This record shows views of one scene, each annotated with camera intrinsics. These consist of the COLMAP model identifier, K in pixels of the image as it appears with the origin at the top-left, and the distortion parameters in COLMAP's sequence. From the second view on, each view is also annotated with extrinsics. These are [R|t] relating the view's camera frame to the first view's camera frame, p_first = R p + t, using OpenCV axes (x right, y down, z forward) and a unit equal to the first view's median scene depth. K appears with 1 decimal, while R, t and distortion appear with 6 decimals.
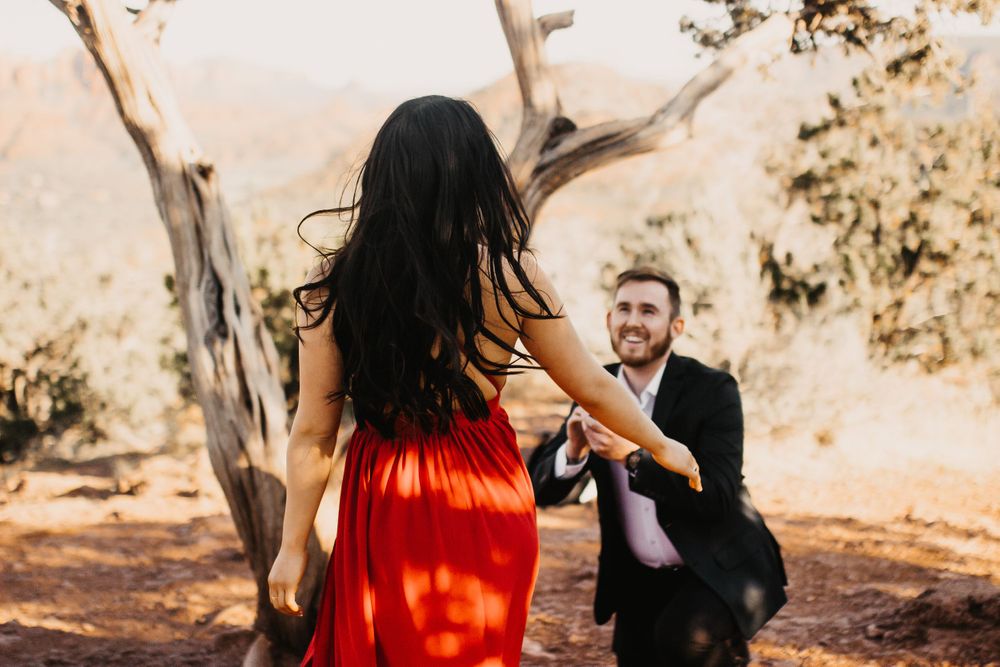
lens RADIAL K [[1532.4, 0, 511.6], [0, 1532.4, 341.3], [0, 0, 1]] dist [-0.059589, 0.000000]
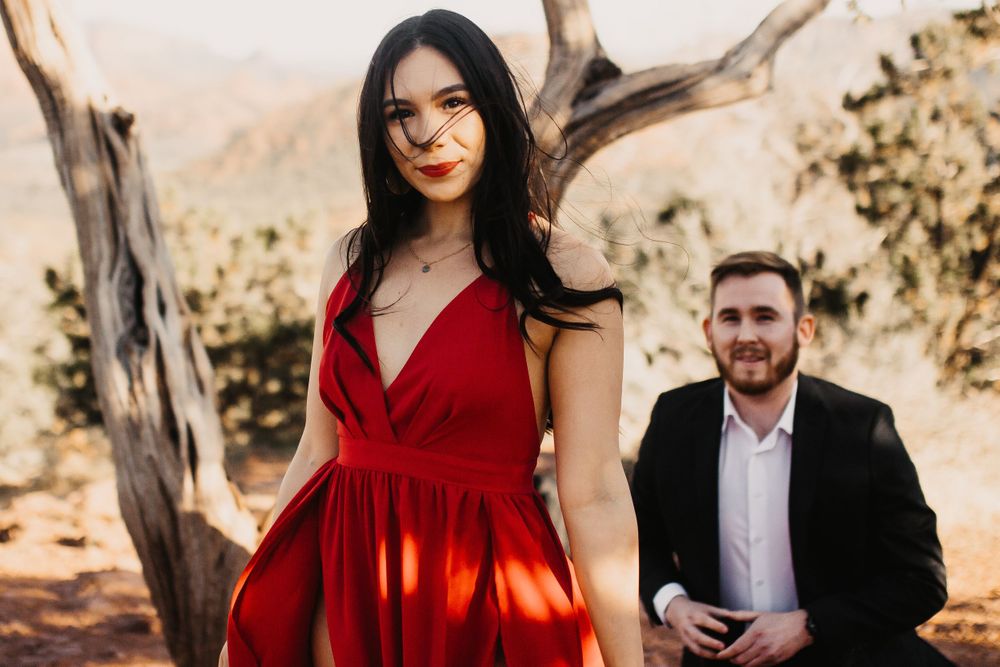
lens RADIAL K [[1753.0, 0, 430.8], [0, 1753.0, 265.8], [0, 0, 1]] dist [-0.073193, 0.000000]
pose [[0.999875, 0.015102, 0.004769, -0.046206], [-0.014848, 0.998668, -0.049413, -0.000819], [-0.005509, 0.049336, 0.998767, 0.125172]]
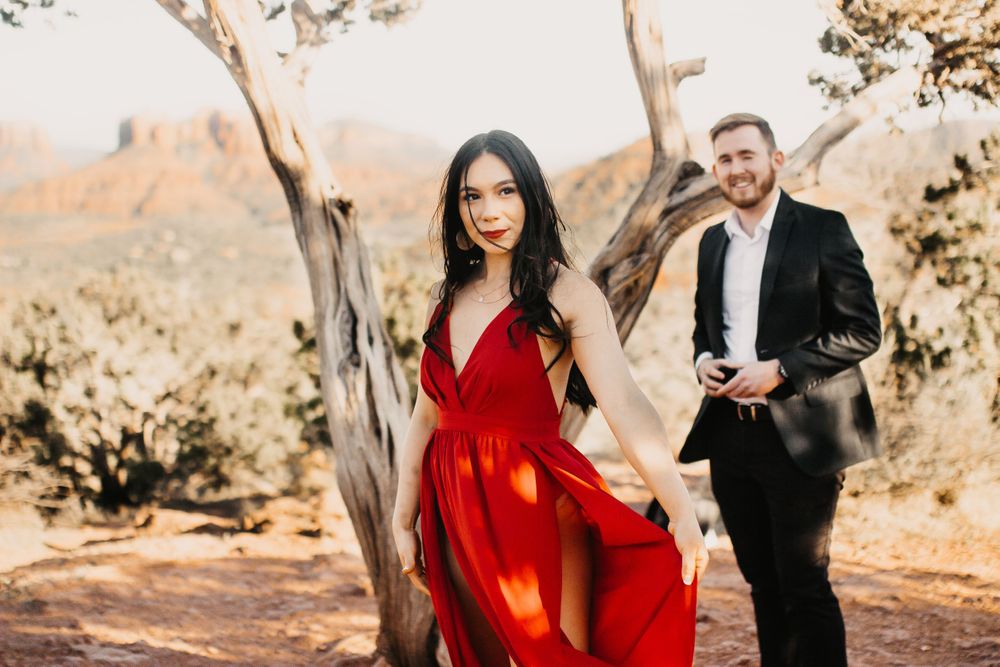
lens RADIAL K [[1532.4, 0, 507.5], [0, 1532.4, 340.0], [0, 0, 1]] dist [-0.059589, 0.000000]
pose [[0.996270, 0.029206, -0.081204, -0.002399], [-0.032739, 0.998559, -0.042530, 0.018097], [0.079845, 0.045030, 0.995790, -0.022865]]
